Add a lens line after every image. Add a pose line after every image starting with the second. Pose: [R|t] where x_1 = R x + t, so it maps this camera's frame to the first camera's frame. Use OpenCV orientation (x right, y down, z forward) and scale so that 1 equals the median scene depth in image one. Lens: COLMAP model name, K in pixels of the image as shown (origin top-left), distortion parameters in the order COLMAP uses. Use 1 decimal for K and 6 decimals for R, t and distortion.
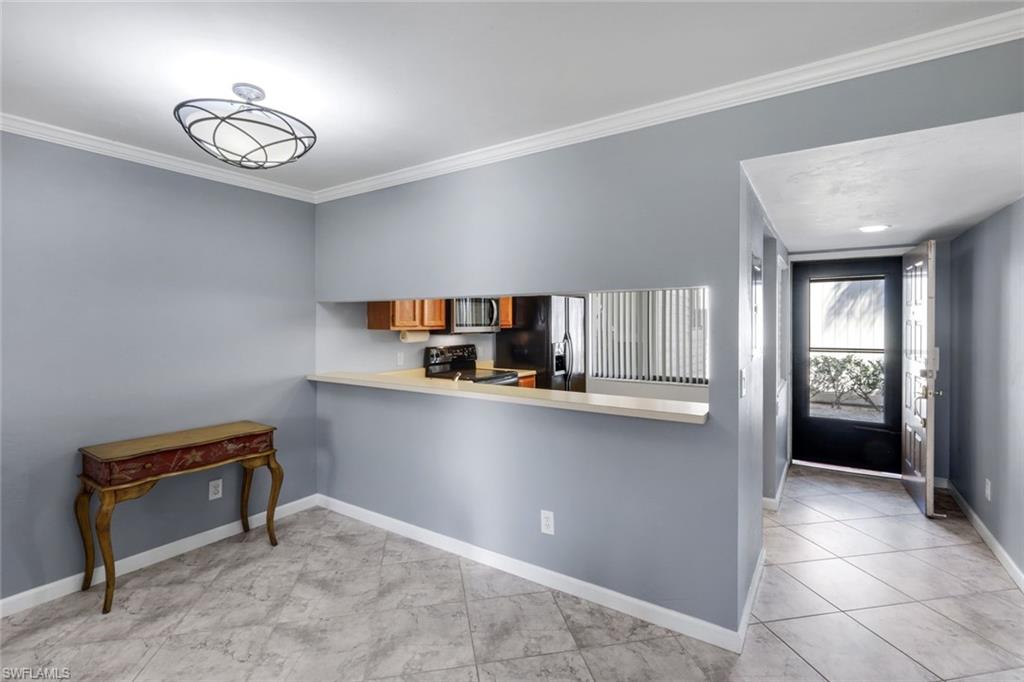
lens RADIAL K [[453.7, 0, 518.5], [0, 453.7, 333.5], [0, 0, 1]] dist [-0.002621, 0.000181]
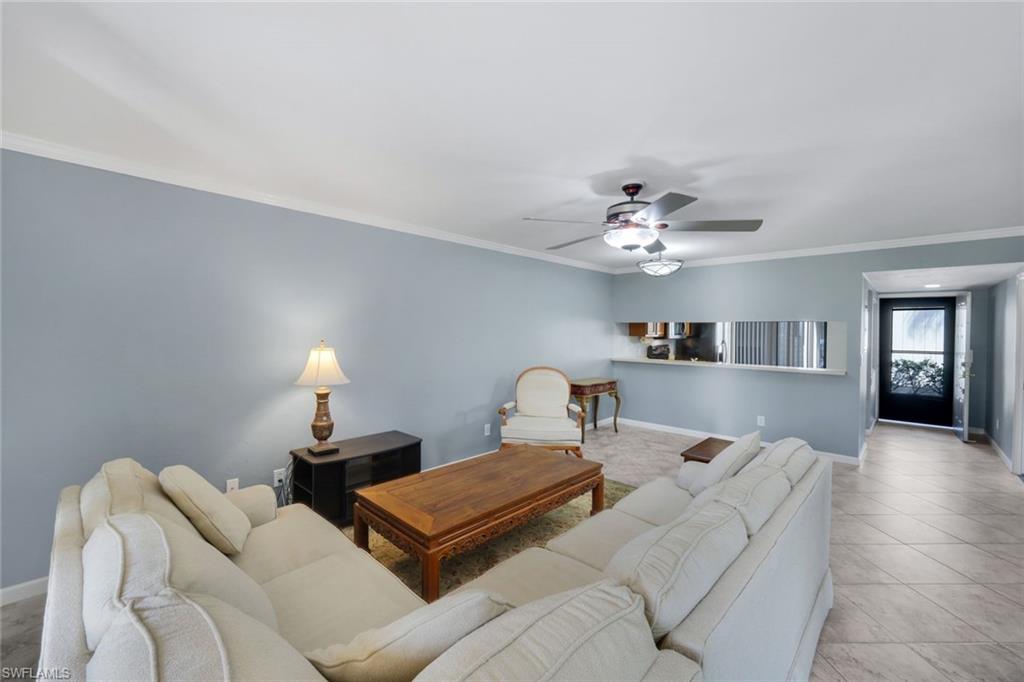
lens RADIAL K [[419.9, 0, 505.0], [0, 419.9, 340.6], [0, 0, 1]] dist [0.000805, -0.000122]
pose [[0.985171, 0.015169, -0.170905, -0.522801], [-0.014696, 0.999884, 0.004032, 0.010597], [0.170947, -0.001460, 0.985279, -0.807552]]
